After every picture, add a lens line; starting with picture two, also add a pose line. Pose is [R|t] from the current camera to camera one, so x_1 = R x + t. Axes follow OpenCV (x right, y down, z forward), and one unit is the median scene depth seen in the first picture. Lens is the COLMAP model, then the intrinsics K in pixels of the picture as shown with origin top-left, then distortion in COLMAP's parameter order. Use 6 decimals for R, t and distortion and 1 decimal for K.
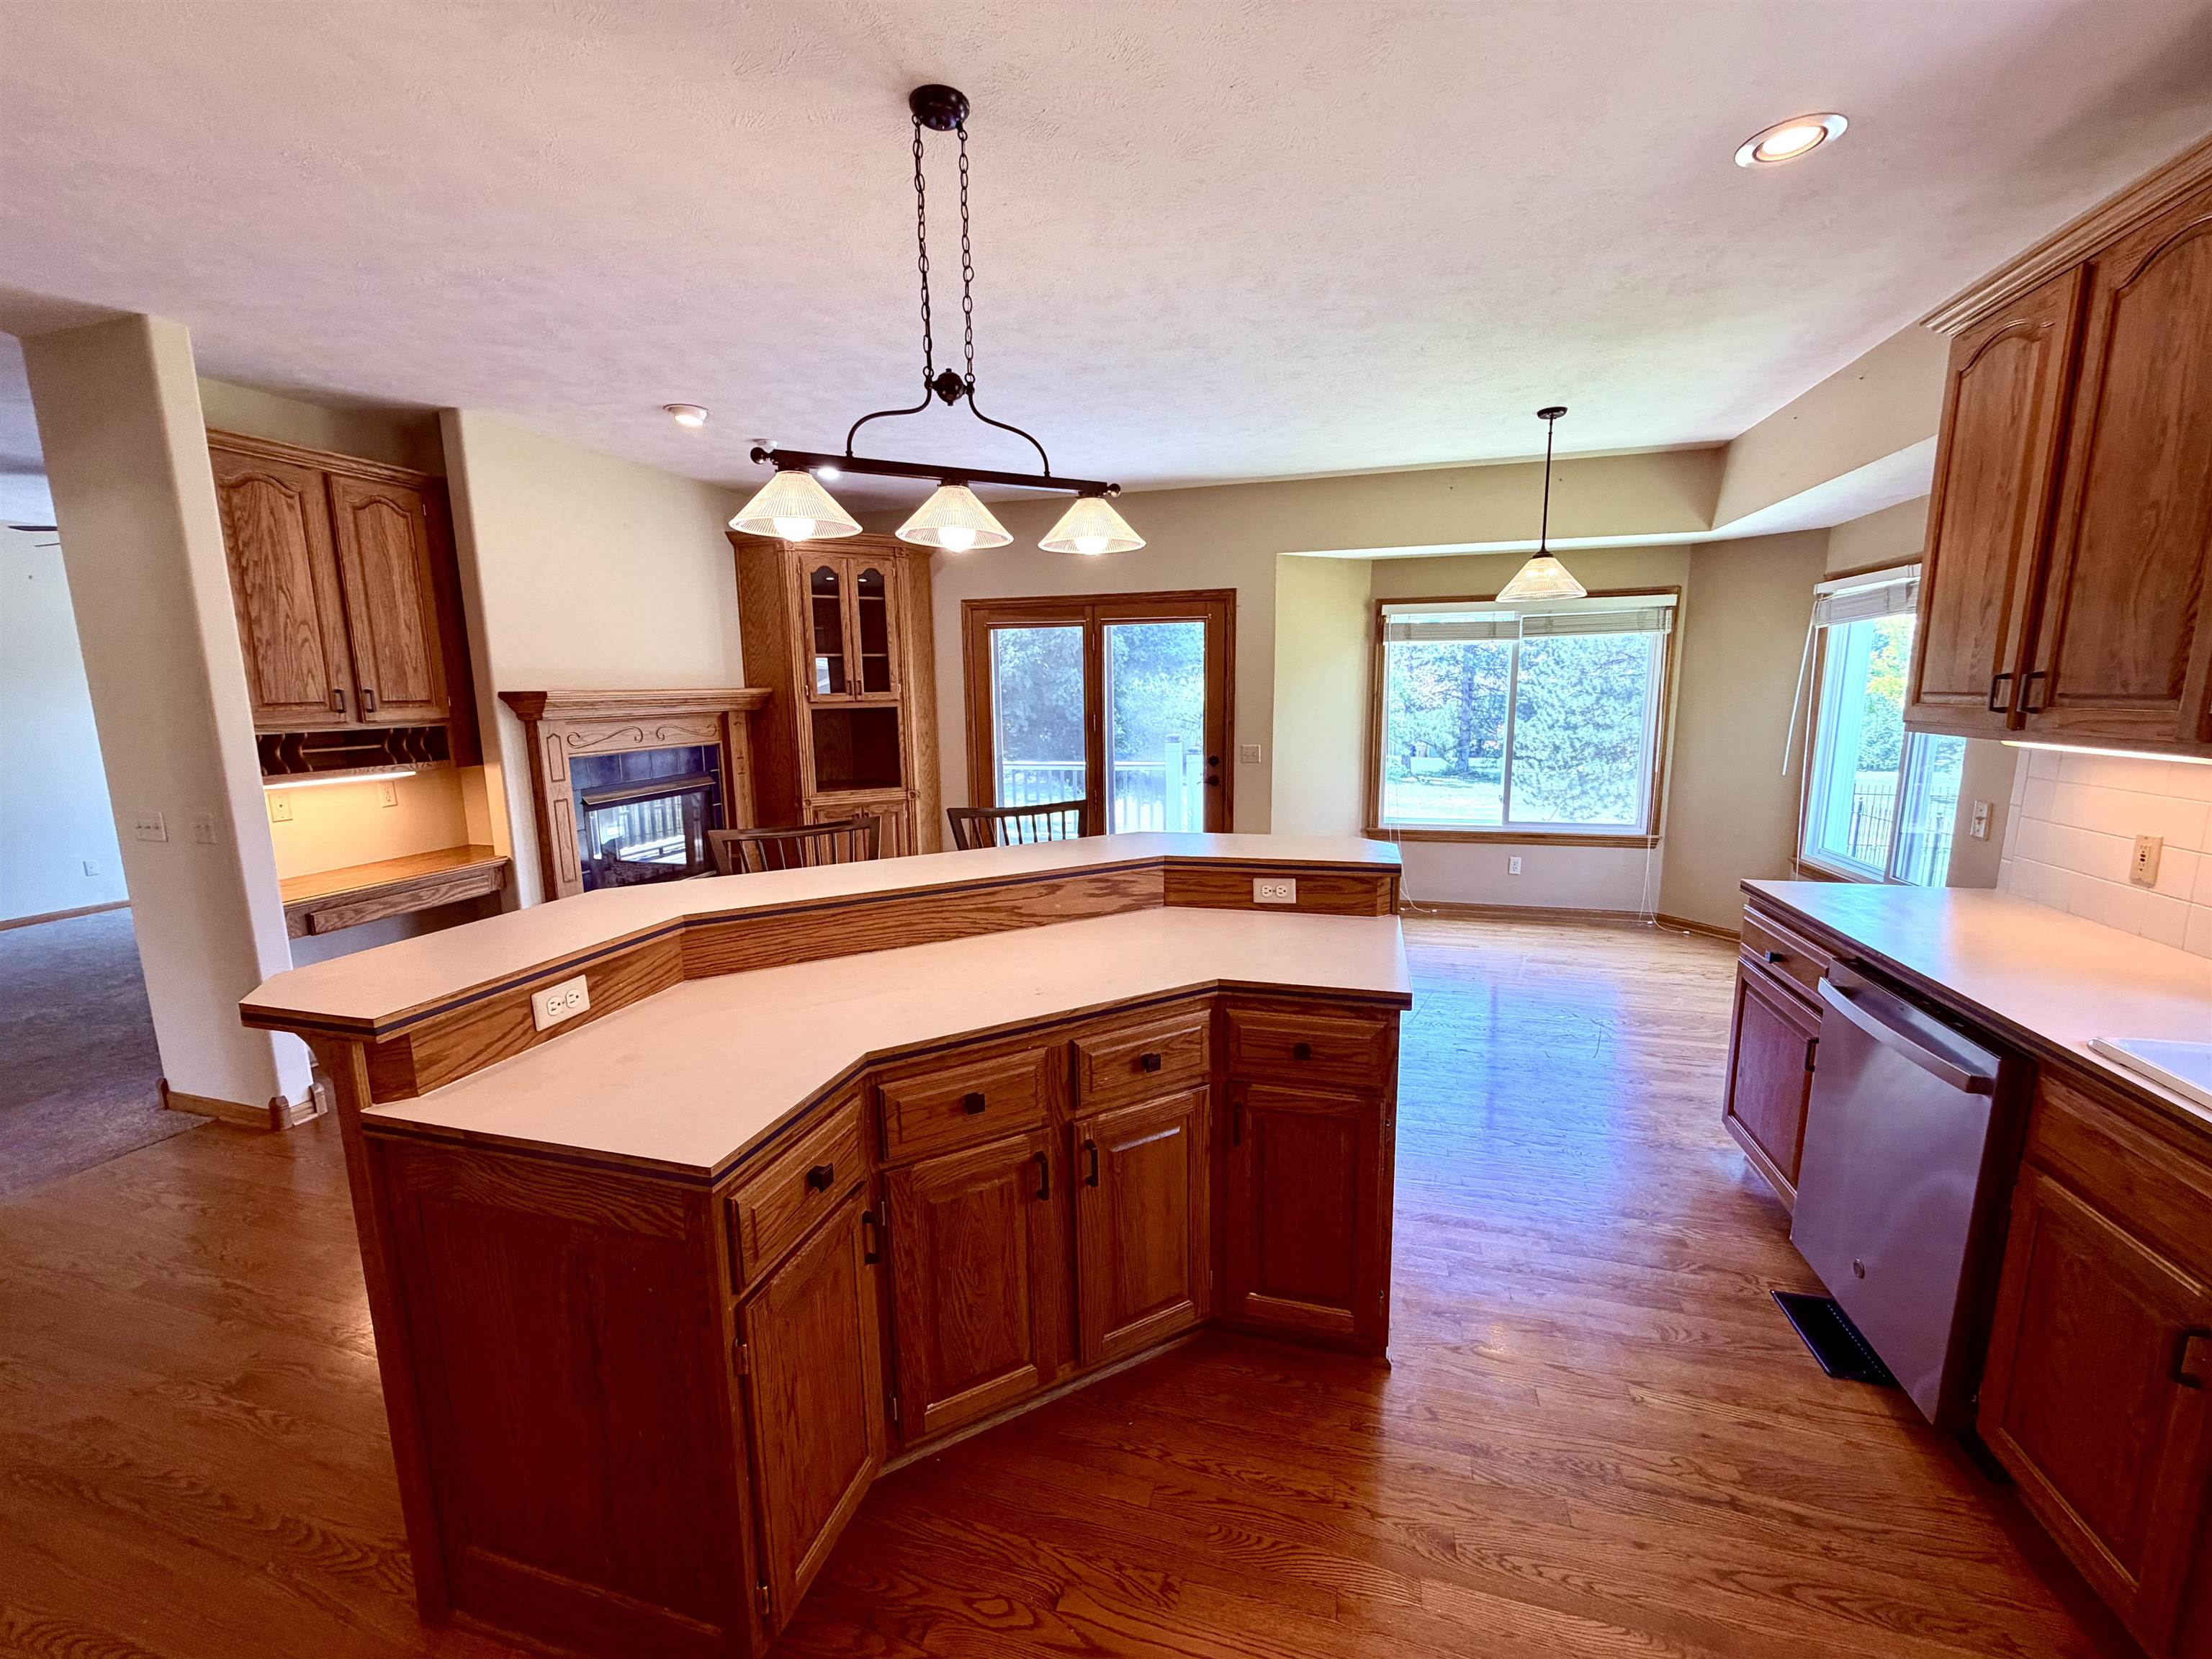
lens RADIAL K [[890.0, 0, 1100.4], [0, 890.0, 830.2], [0, 0, 1]] dist [0.001406, 0.000670]
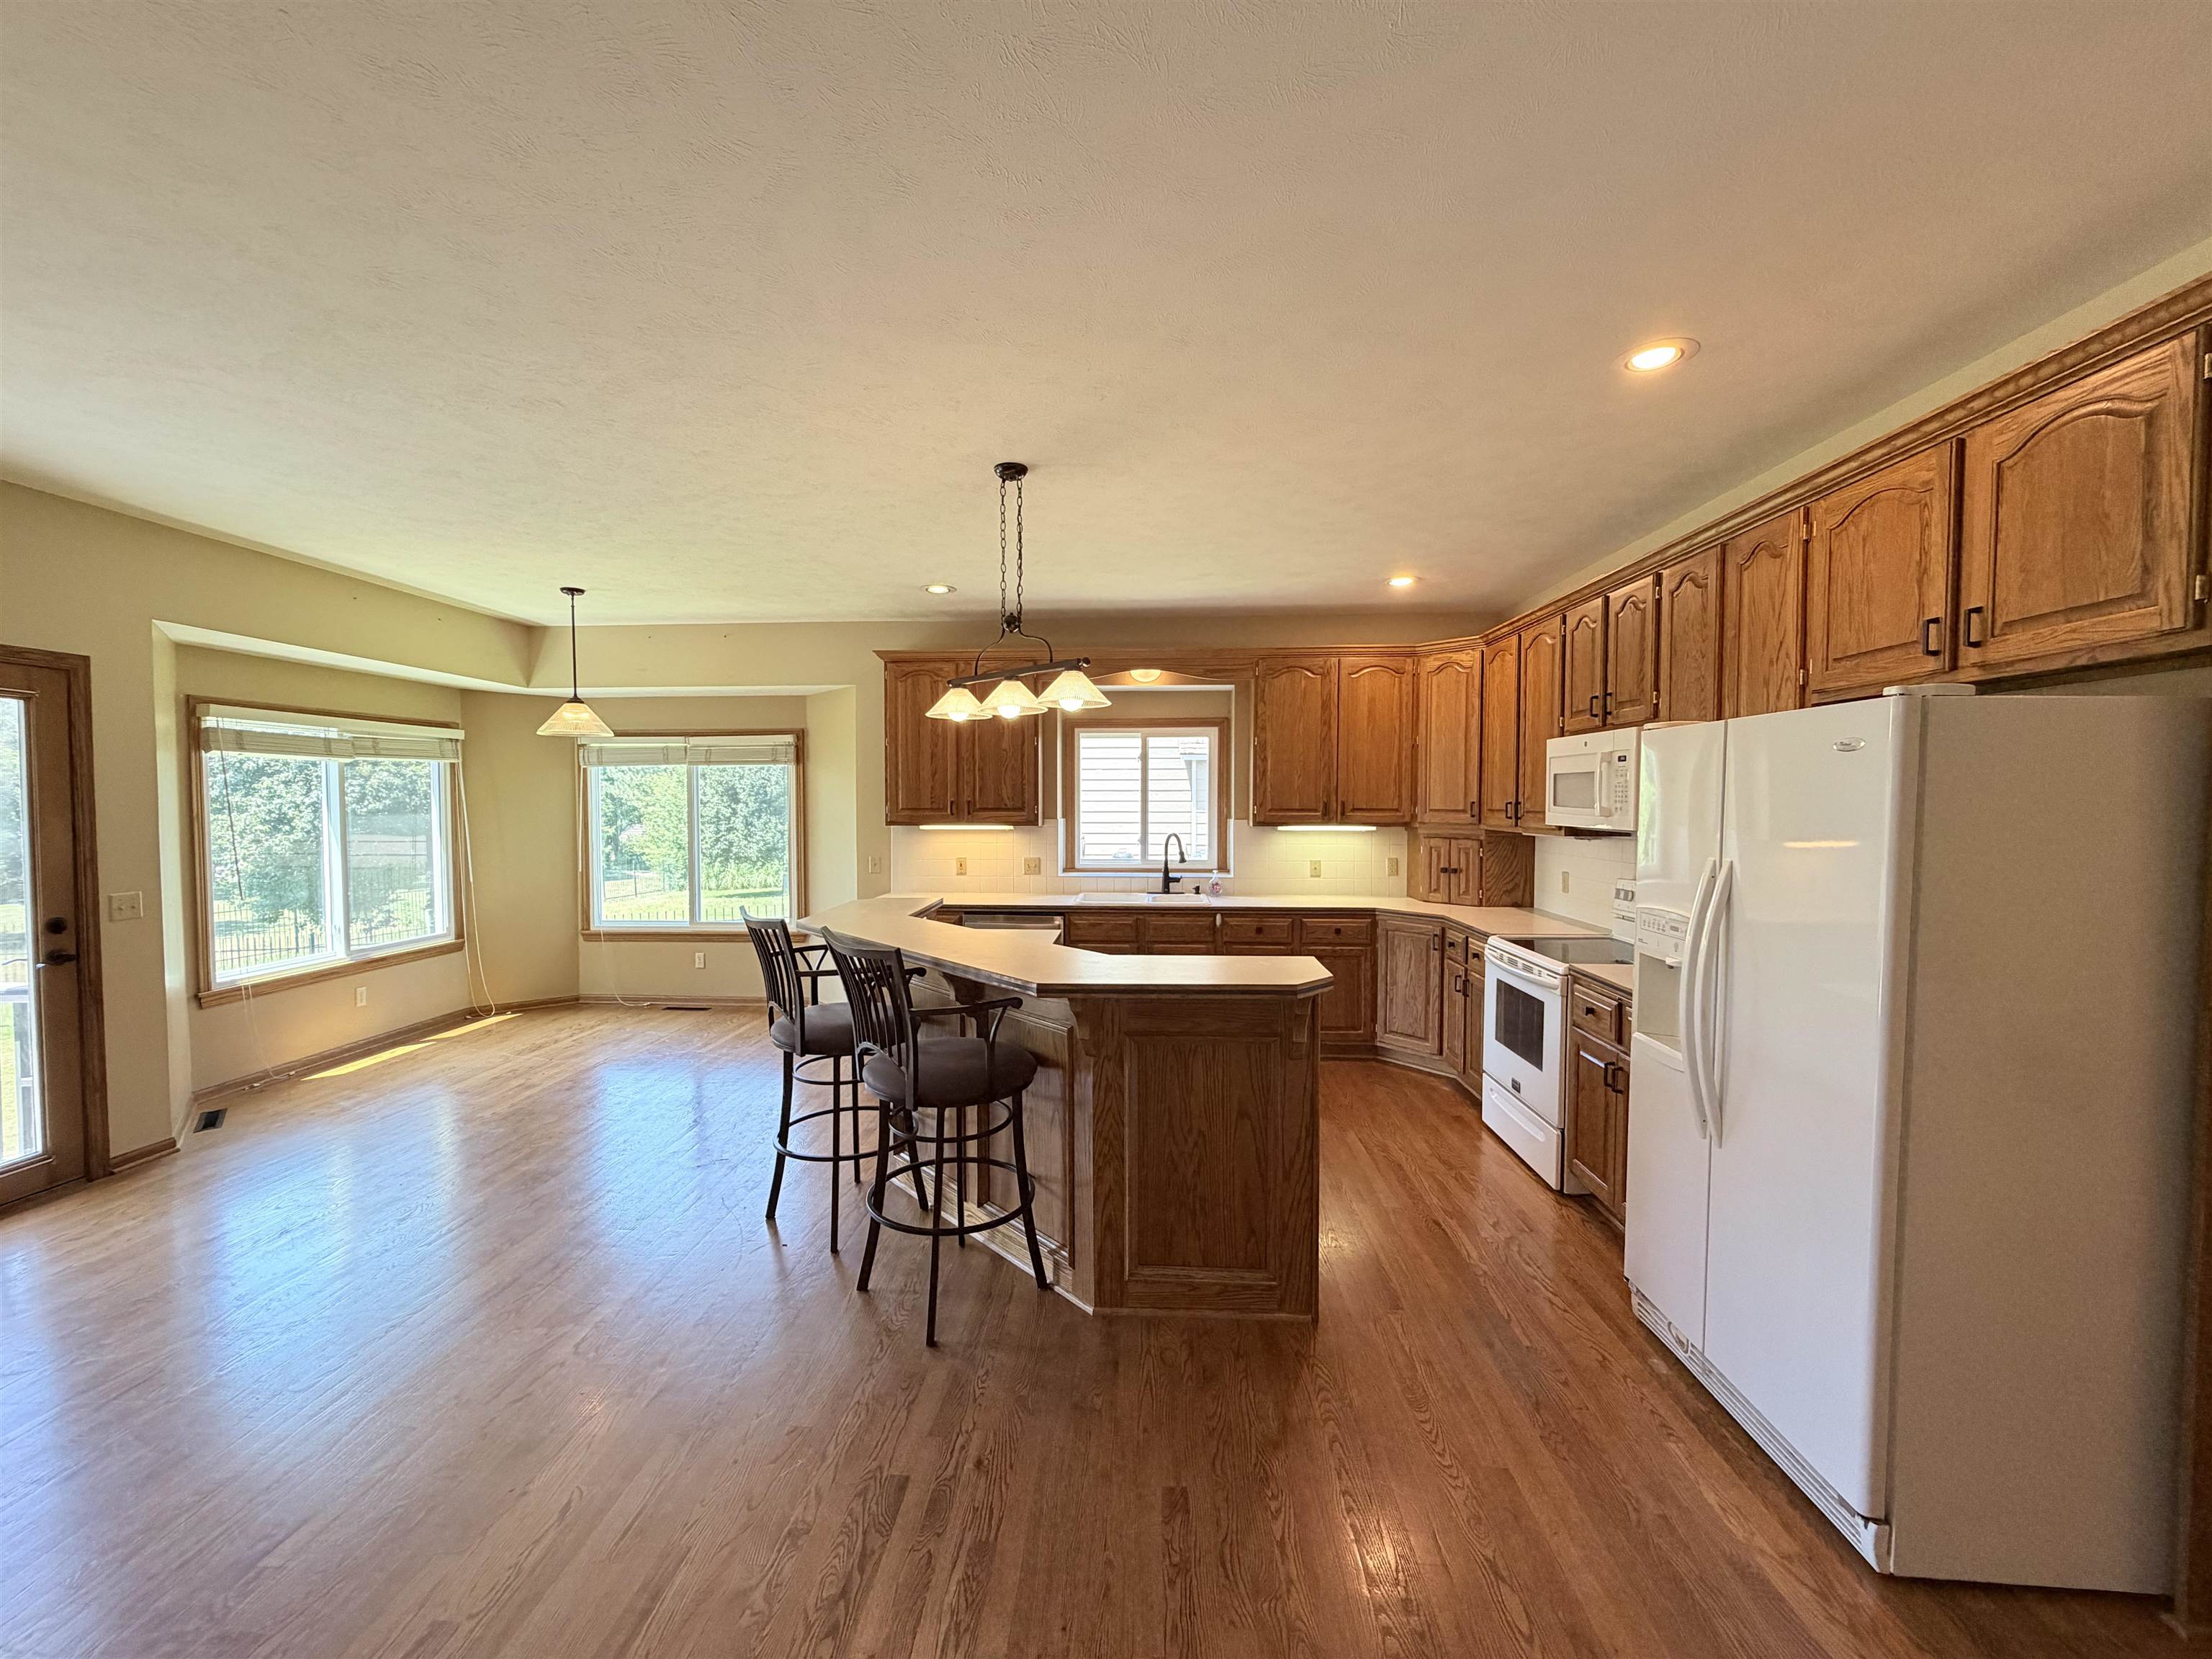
lens RADIAL K [[890.0, 0, 1100.3], [0, 890.0, 834.2], [0, 0, 1]] dist [0.001406, 0.000670]
pose [[-0.204878, -0.021021, 0.978562, -0.673756], [0.162687, 0.985131, 0.055223, -0.060026], [-0.965173, 0.170513, -0.198412, 0.450646]]
